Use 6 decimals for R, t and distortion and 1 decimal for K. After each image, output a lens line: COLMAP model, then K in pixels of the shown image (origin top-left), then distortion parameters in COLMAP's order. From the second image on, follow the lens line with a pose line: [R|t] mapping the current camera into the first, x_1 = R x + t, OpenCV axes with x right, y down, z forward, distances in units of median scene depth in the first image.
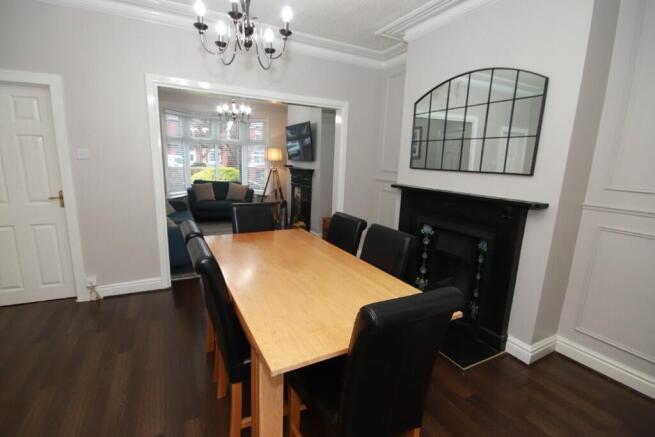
lens RADIAL K [[302.8, 0, 329.6], [0, 302.8, 219.7], [0, 0, 1]] dist [-0.000450, -0.009344]
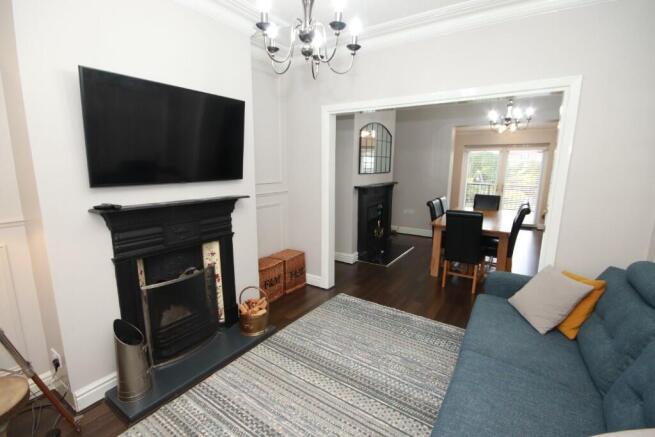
lens RADIAL K [[302.8, 0, 329.6], [0, 302.8, 219.7], [0, 0, 1]] dist [-0.000450, -0.009344]
pose [[-0.462340, -0.193018, 0.865440, -0.853651], [0.159400, 0.942028, 0.295255, -0.366840], [-0.872258, 0.274460, -0.404770, 1.569423]]
